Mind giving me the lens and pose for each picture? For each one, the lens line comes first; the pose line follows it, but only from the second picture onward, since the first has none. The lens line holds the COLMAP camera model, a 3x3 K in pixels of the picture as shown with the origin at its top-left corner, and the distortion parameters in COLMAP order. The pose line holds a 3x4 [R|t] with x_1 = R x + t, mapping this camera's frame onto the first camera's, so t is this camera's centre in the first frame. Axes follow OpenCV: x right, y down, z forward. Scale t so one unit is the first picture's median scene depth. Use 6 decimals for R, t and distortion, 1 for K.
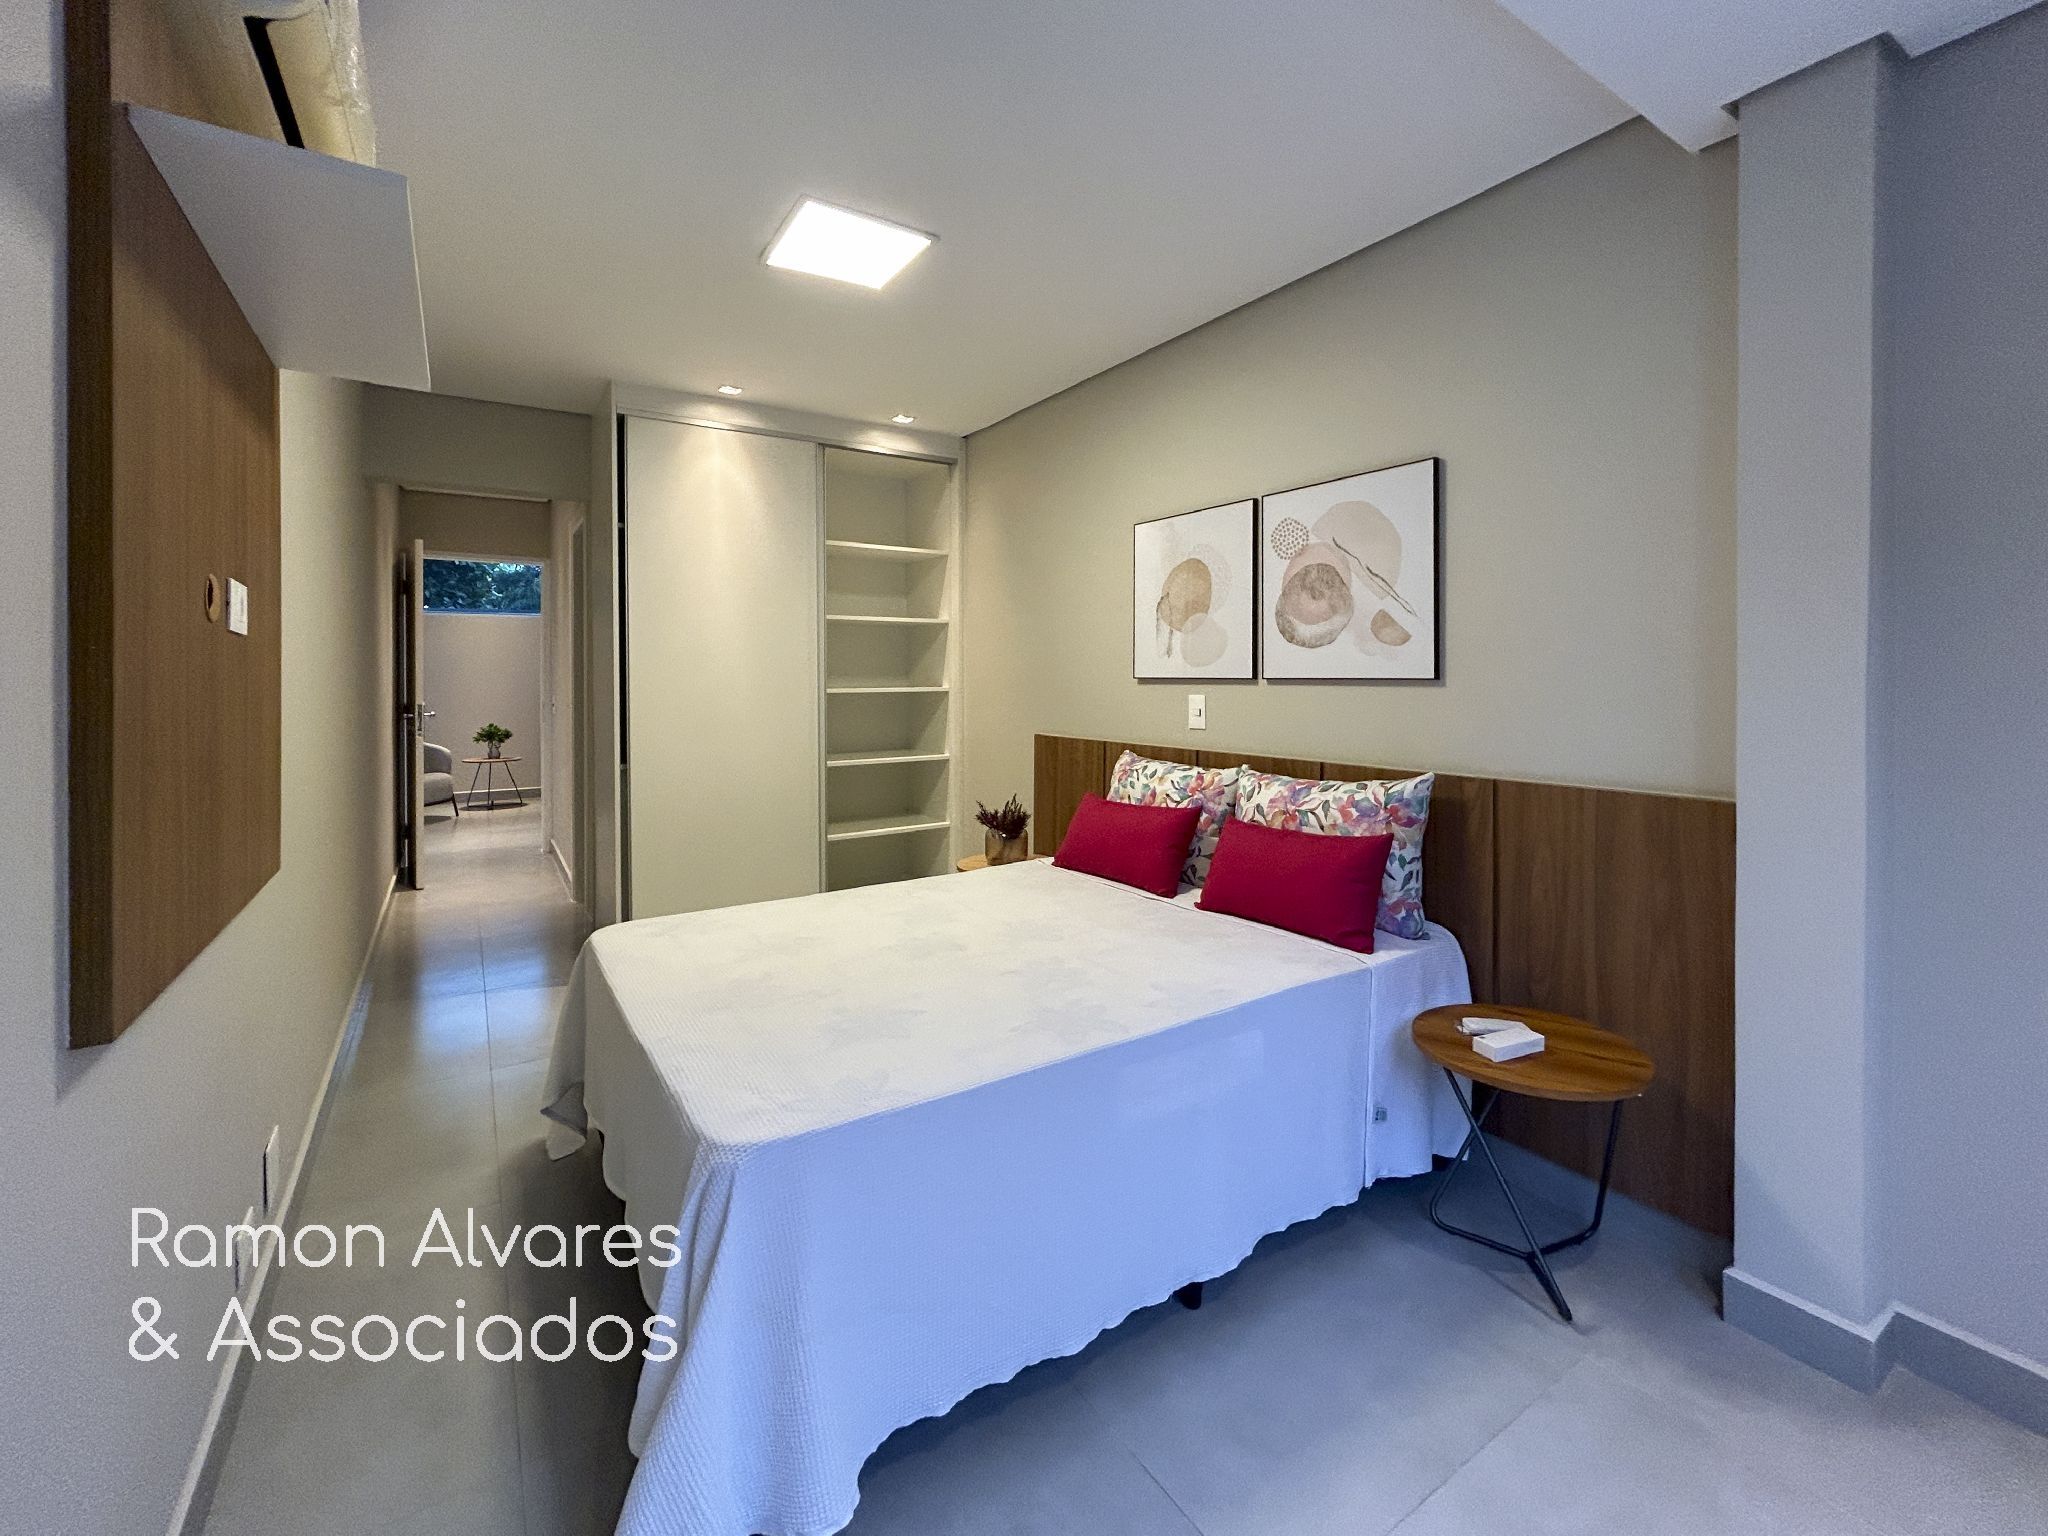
lens RADIAL K [[844.5, 0, 1017.9], [0, 844.5, 693.5], [0, 0, 1]] dist [-0.003473, 0.000118]
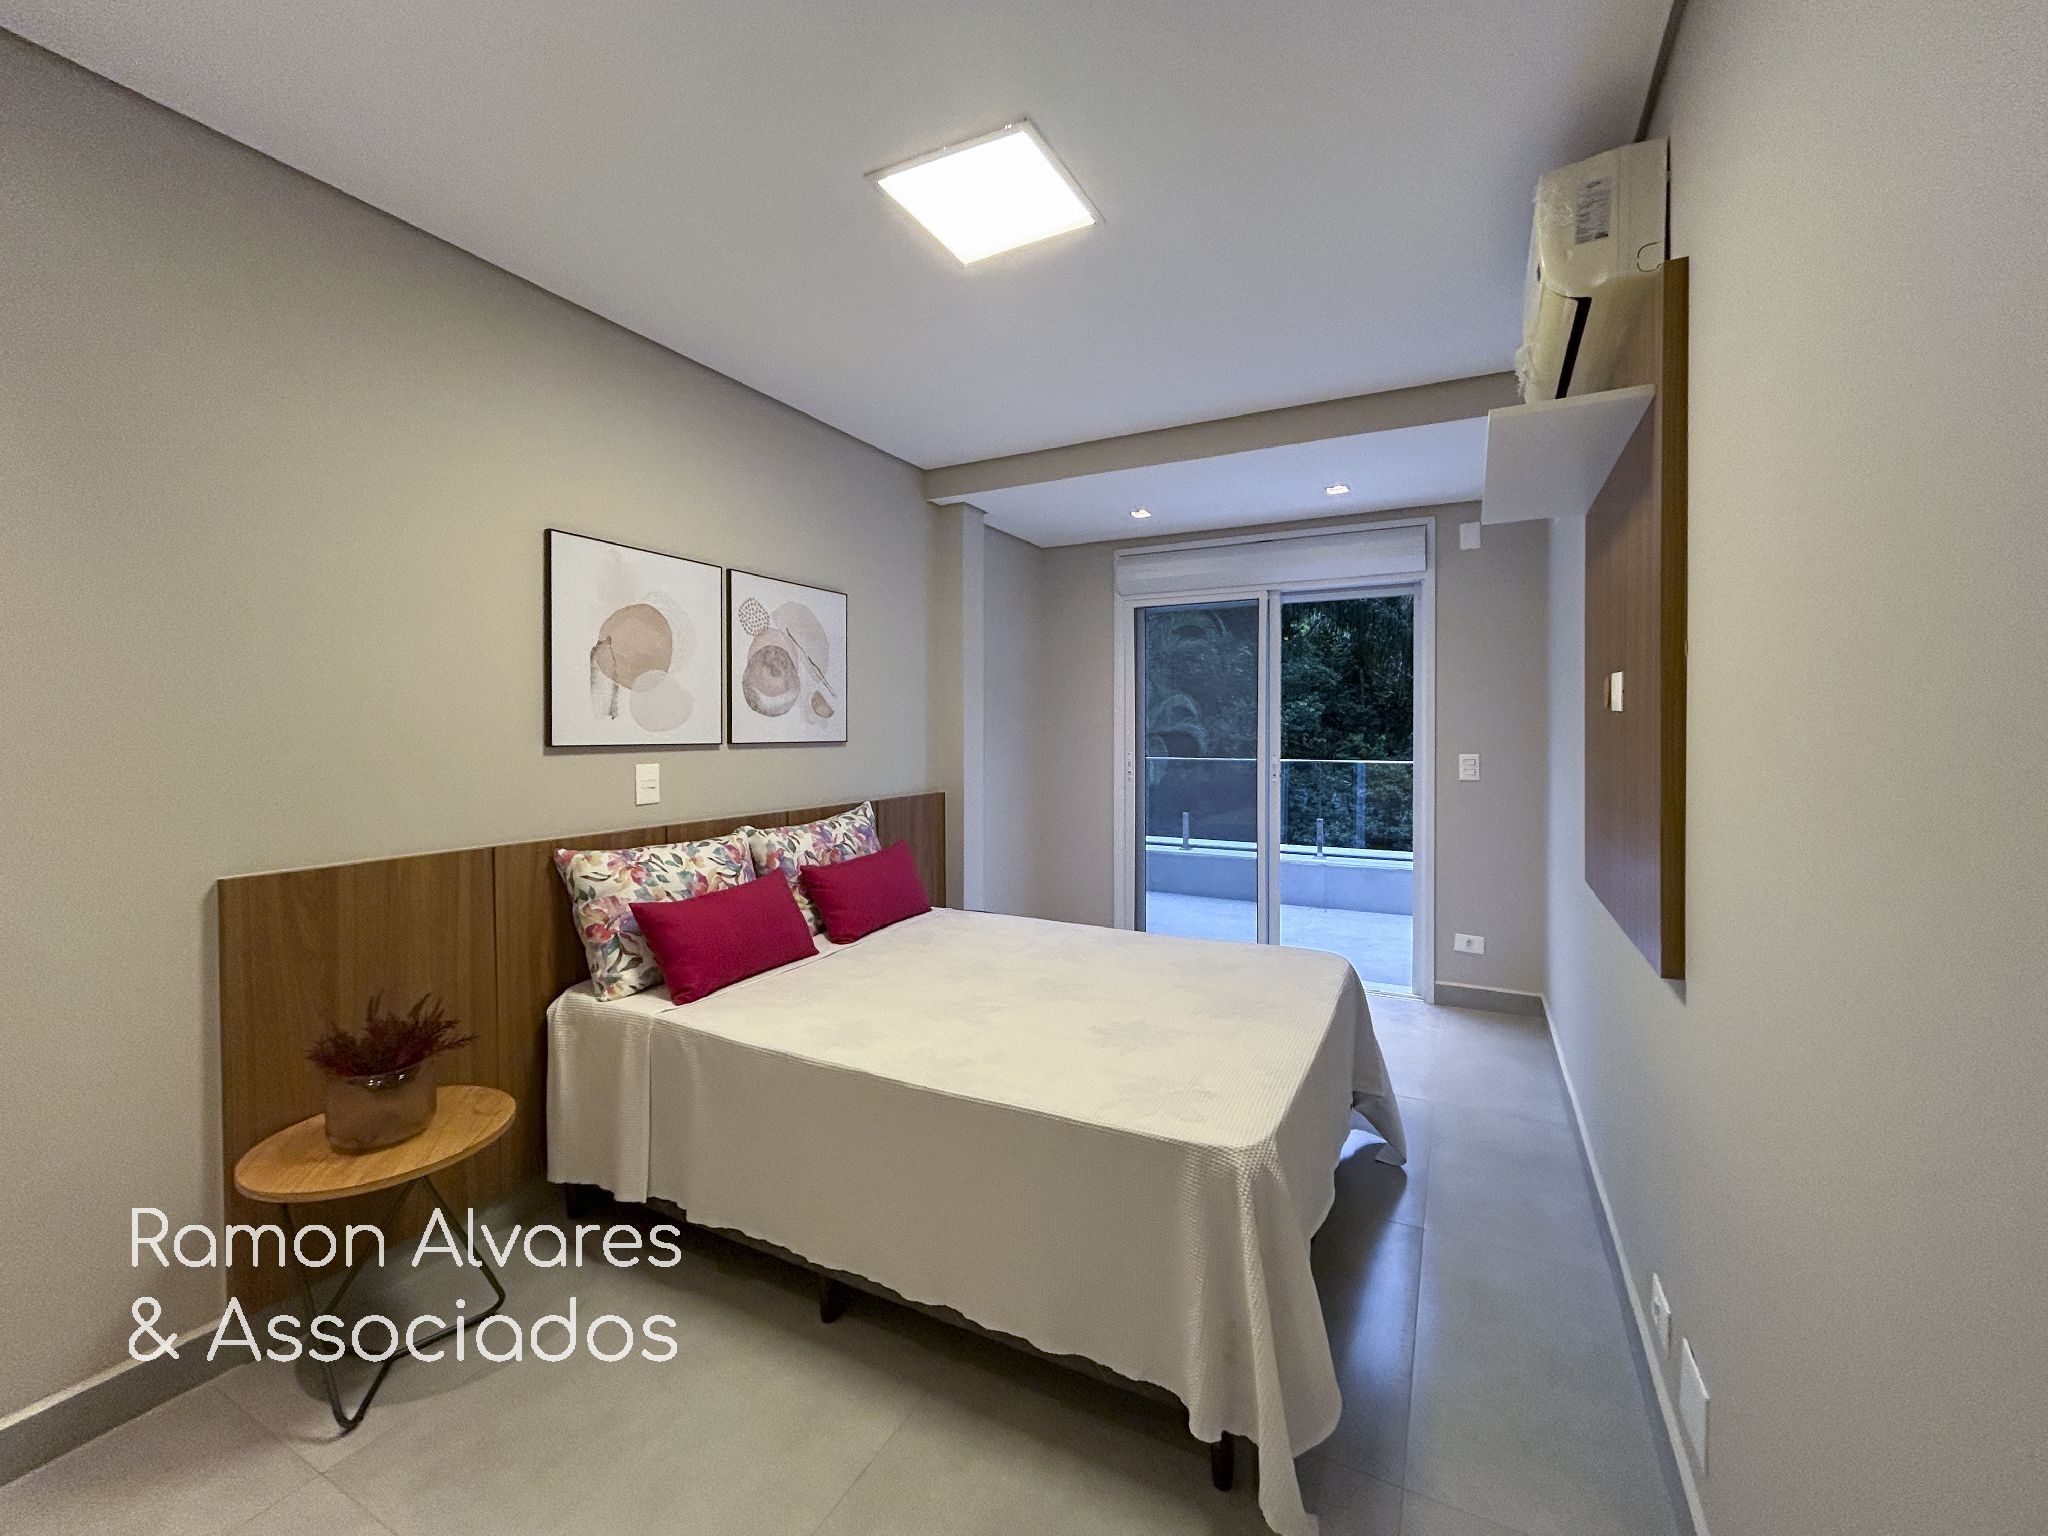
lens RADIAL K [[844.5, 0, 1029.6], [0, 844.5, 761.2], [0, 0, 1]] dist [-0.003473, 0.000118]
pose [[-0.489501, -0.020454, 0.871763, -0.842906], [0.029781, 0.998750, 0.040156, -0.028524], [-0.871494, 0.045618, -0.488280, 1.253619]]
